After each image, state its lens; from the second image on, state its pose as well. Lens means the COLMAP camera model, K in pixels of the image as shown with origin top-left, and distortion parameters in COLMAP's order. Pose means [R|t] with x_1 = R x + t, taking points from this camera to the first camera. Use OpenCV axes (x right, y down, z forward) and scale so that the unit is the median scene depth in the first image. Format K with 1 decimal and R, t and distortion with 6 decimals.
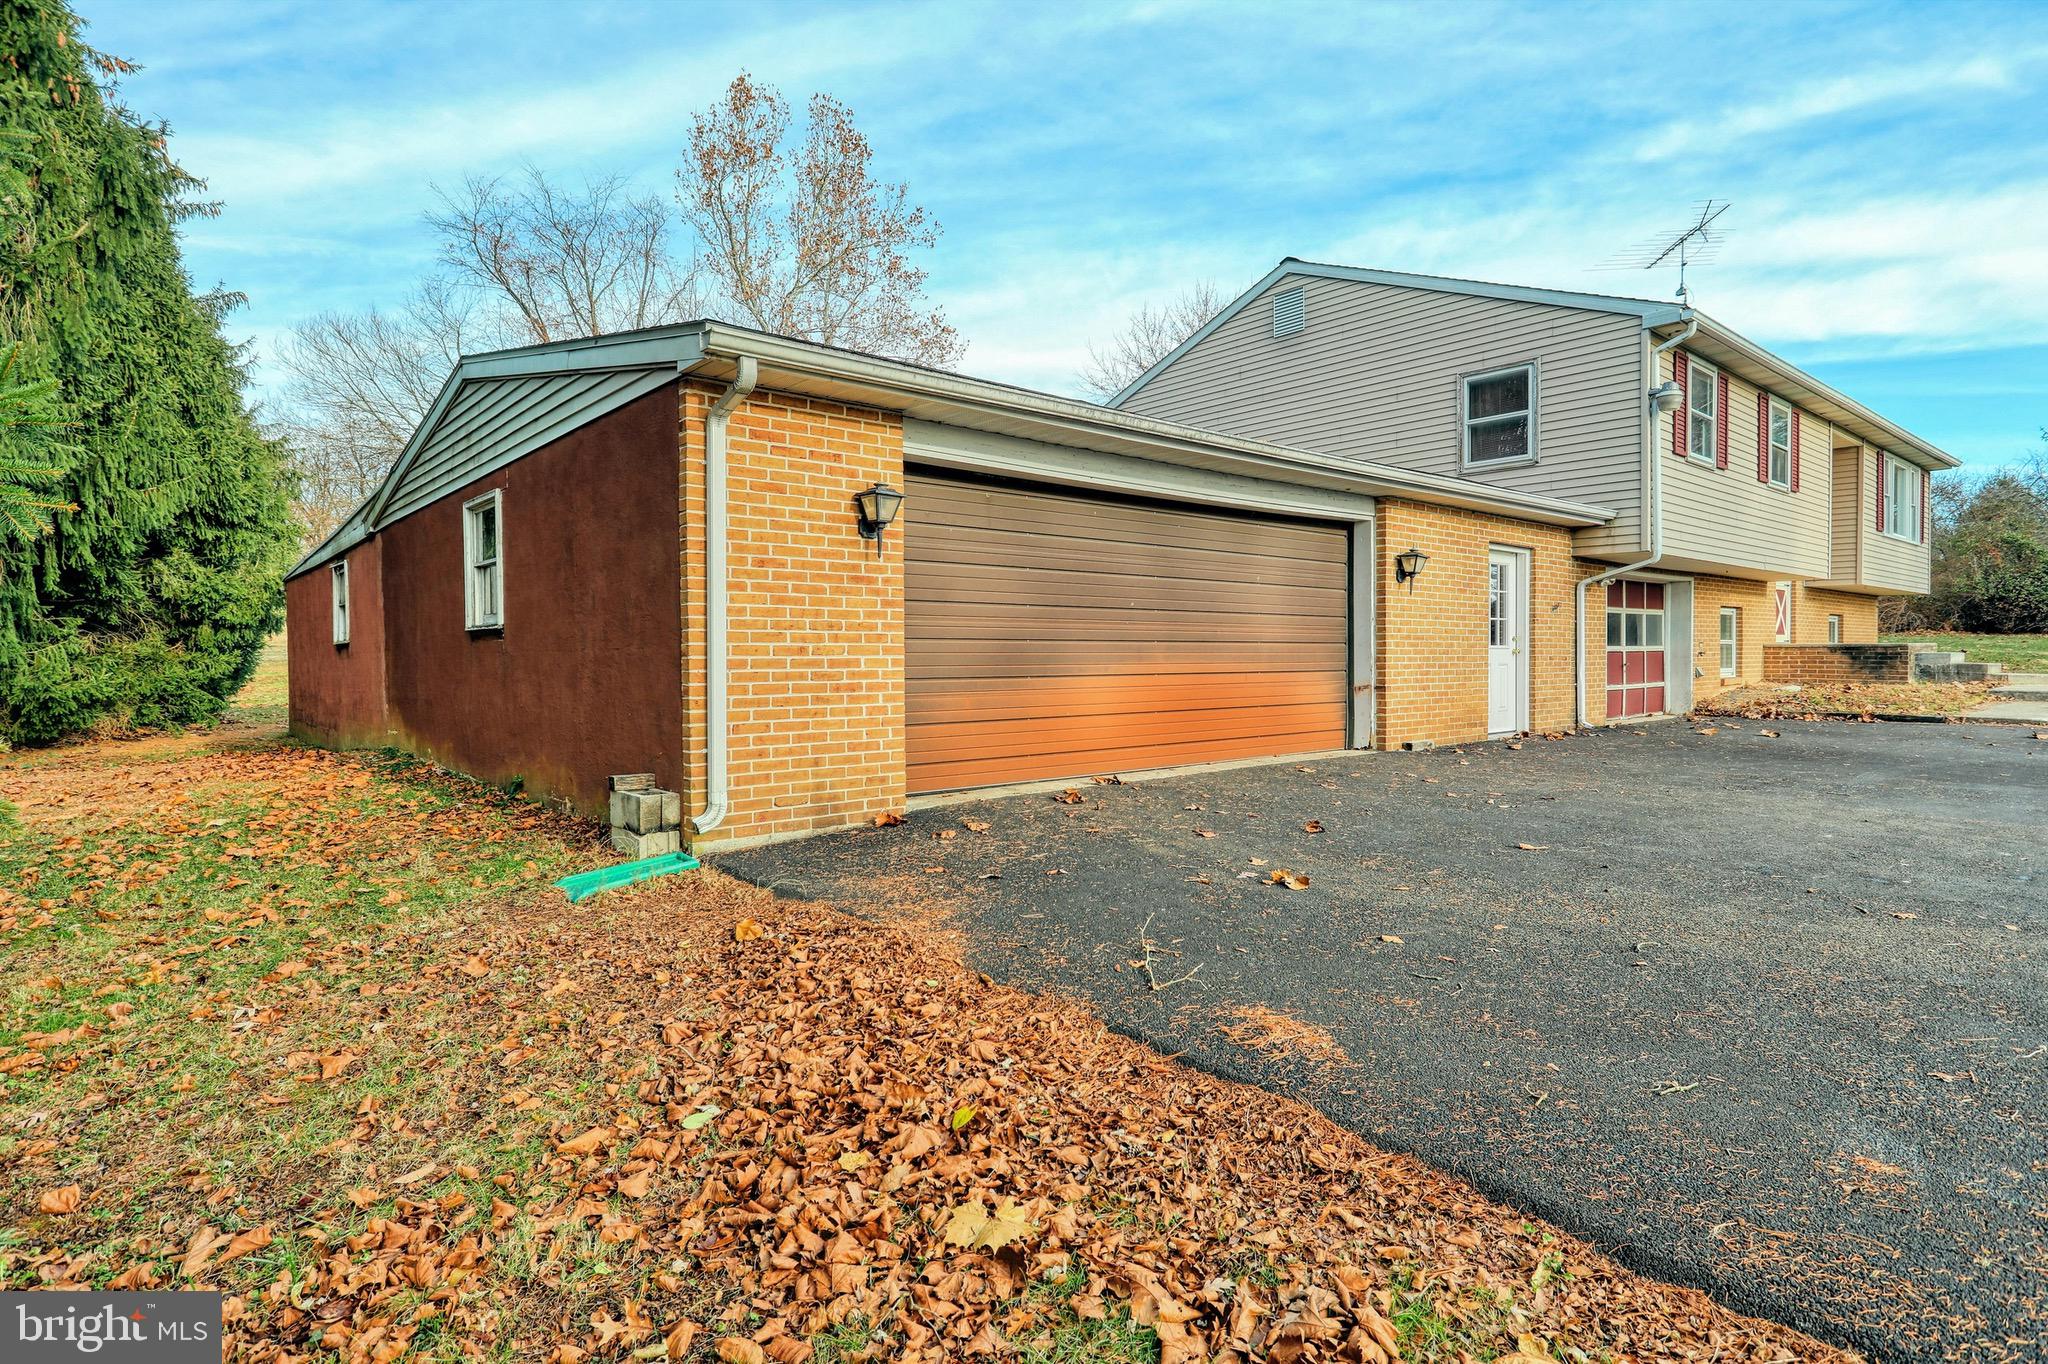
lens RADIAL K [[977.8, 0, 1021.6], [0, 977.8, 670.4], [0, 0, 1]] dist [-0.002783, 0.001642]
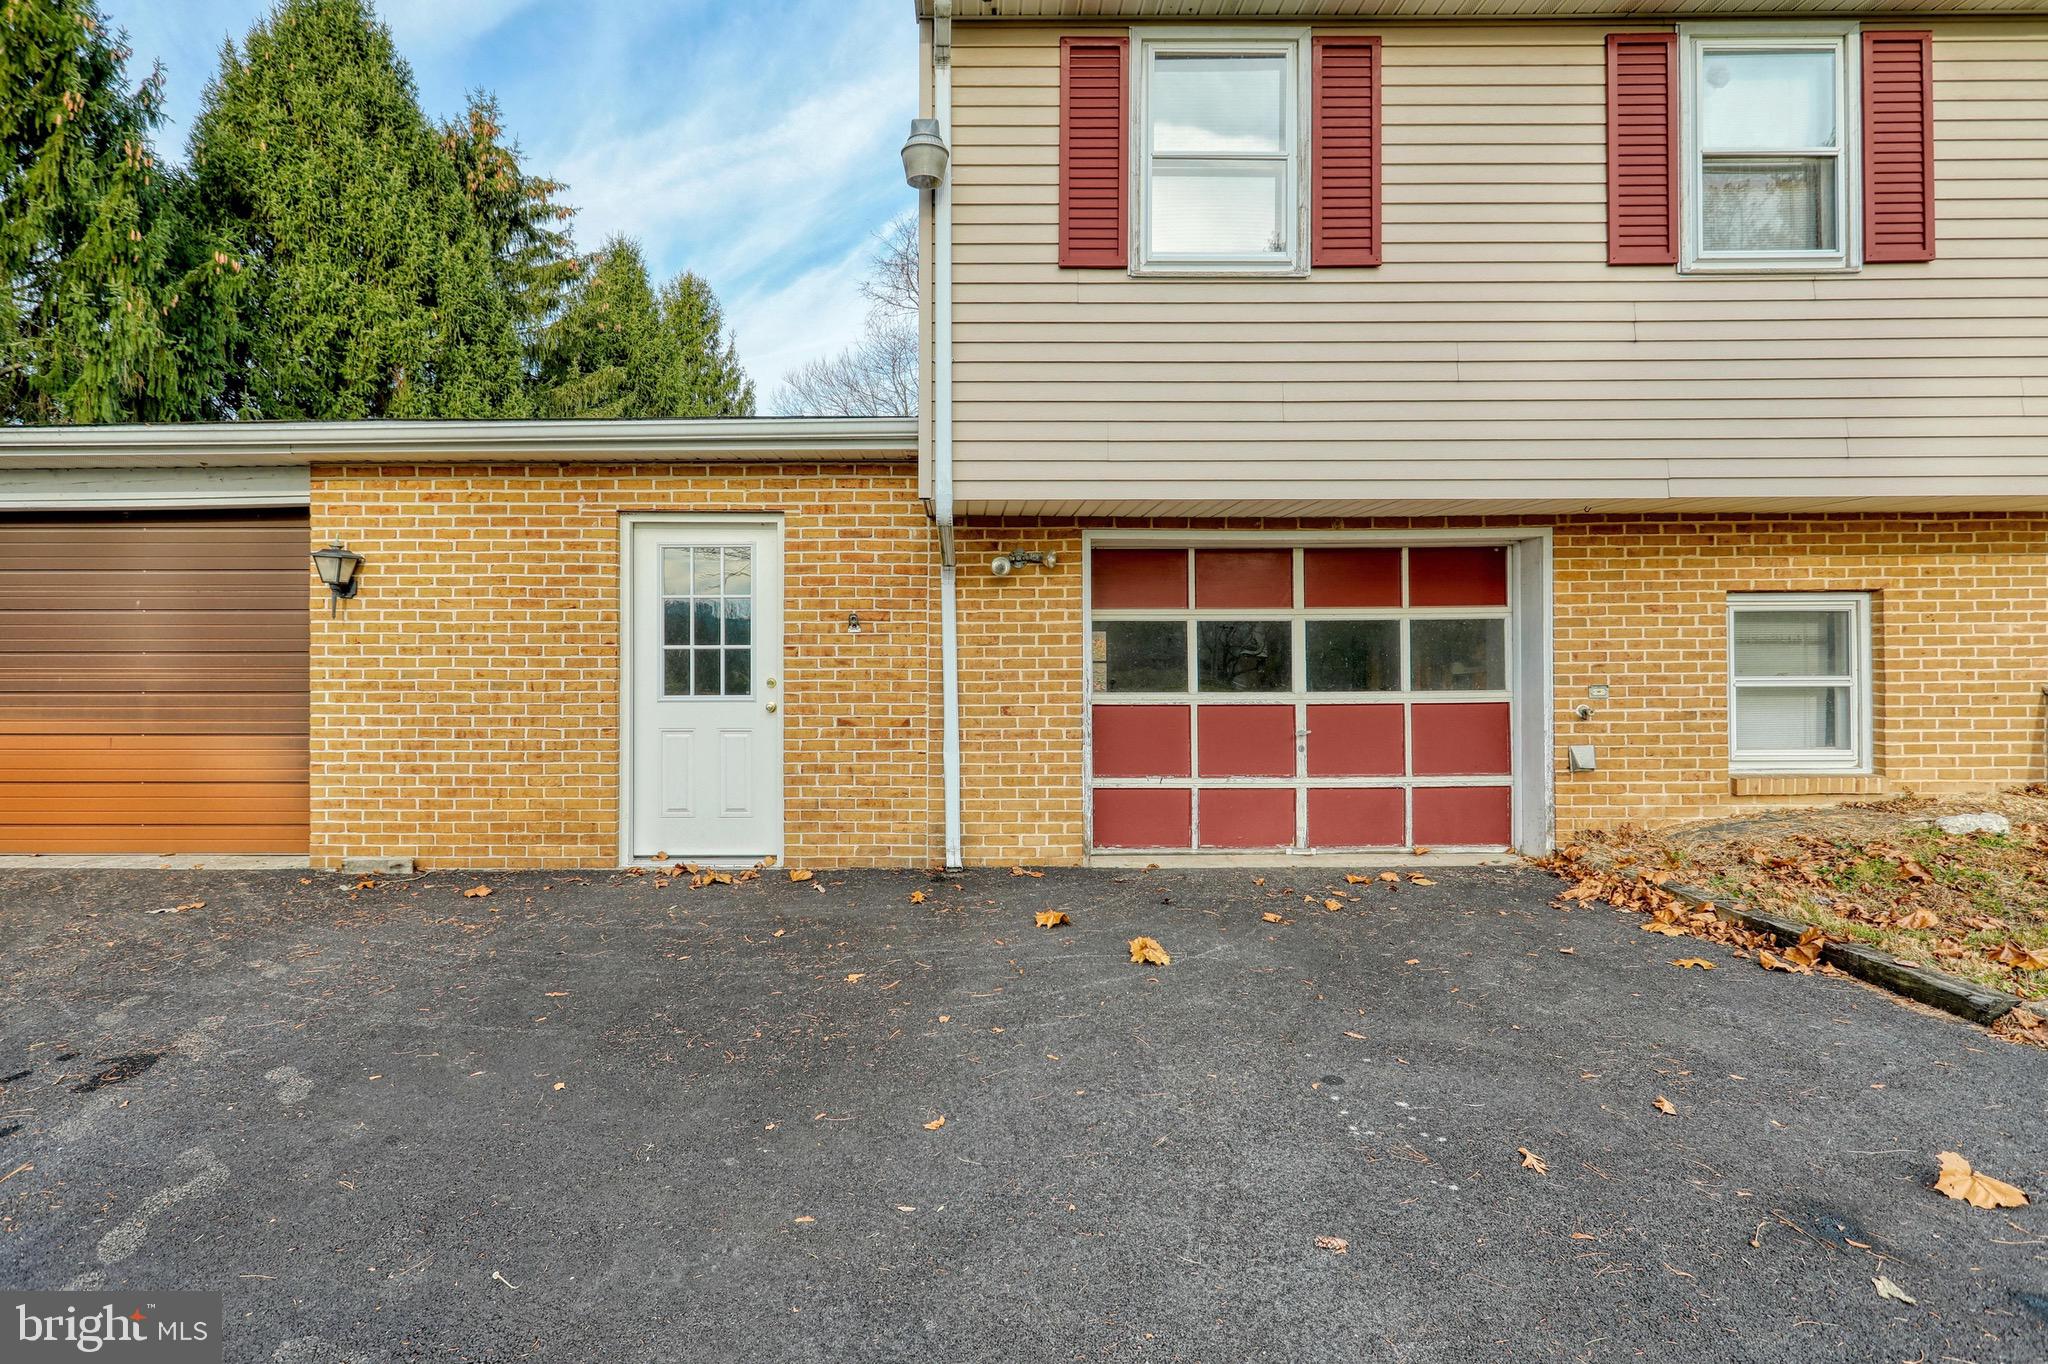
lens RADIAL K [[1002.2, 0, 1319.3], [0, 1002.2, 608.7], [0, 0, 1]] dist [-0.000372, -0.000802]
pose [[0.792445, -0.011490, -0.609835, 0.940347], [-0.009352, 0.999476, -0.030984, -0.050931], [0.609872, 0.030256, 0.791922, 0.657425]]
